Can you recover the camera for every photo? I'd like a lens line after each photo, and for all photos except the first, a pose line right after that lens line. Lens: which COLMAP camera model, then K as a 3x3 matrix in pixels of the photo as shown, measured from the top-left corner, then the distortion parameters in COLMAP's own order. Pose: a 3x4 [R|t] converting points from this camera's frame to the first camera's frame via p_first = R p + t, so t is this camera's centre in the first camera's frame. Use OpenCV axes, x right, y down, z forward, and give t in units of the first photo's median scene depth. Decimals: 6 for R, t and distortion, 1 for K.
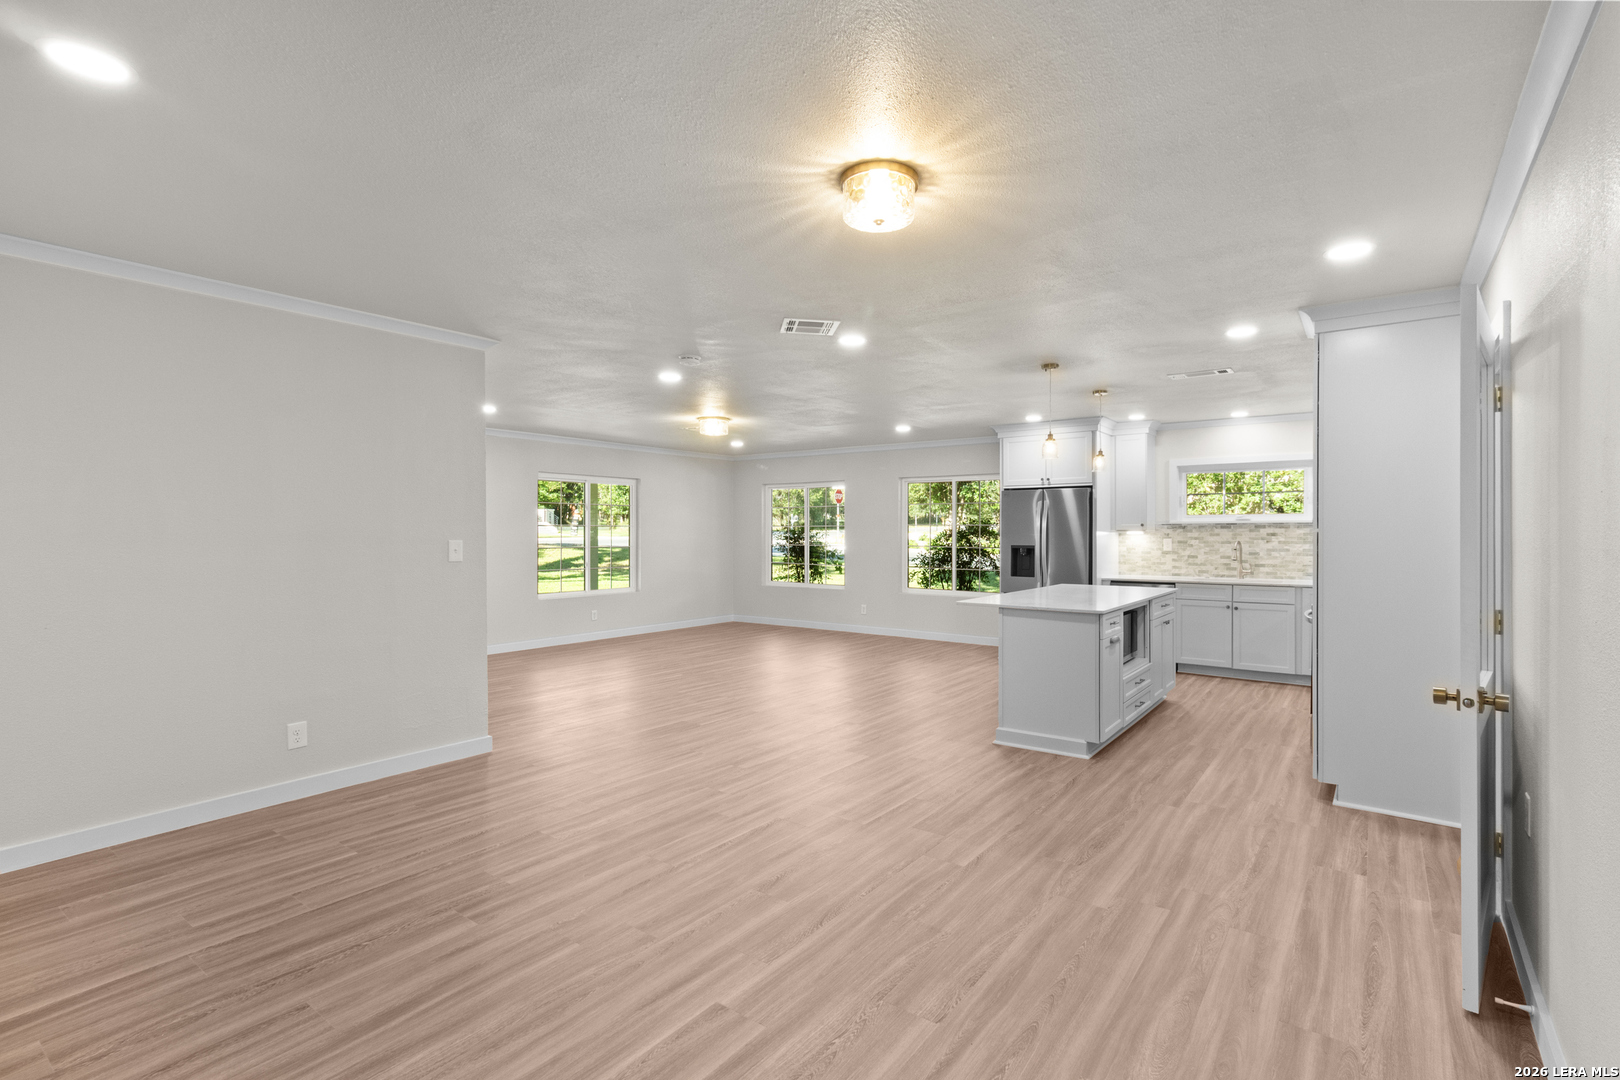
lens RADIAL K [[754.8, 0, 837.7], [0, 754.8, 543.7], [0, 0, 1]] dist [0.004495, 0.000934]
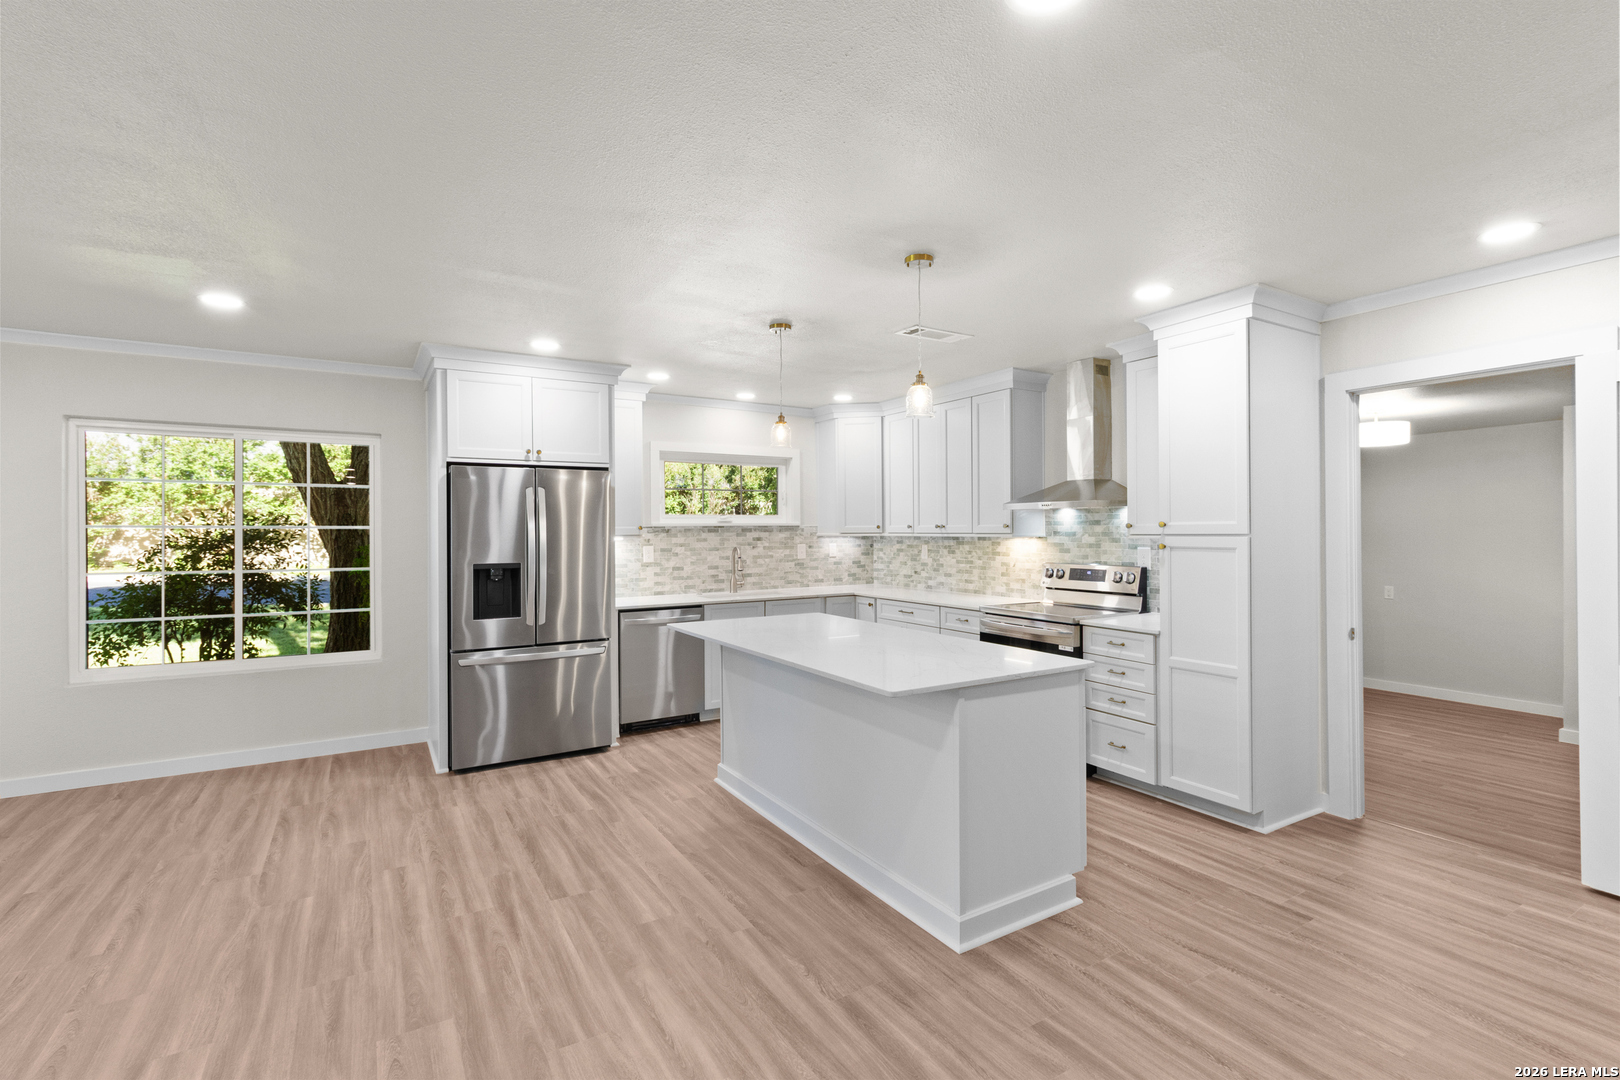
lens RADIAL K [[754.8, 0, 833.2], [0, 754.8, 518.2], [0, 0, 1]] dist [0.004495, 0.000934]
pose [[0.381989, 0.011693, 0.924093, -0.374857], [0.022514, 0.999505, -0.021954, -0.027656], [-0.923893, 0.029191, 0.381537, 1.060302]]
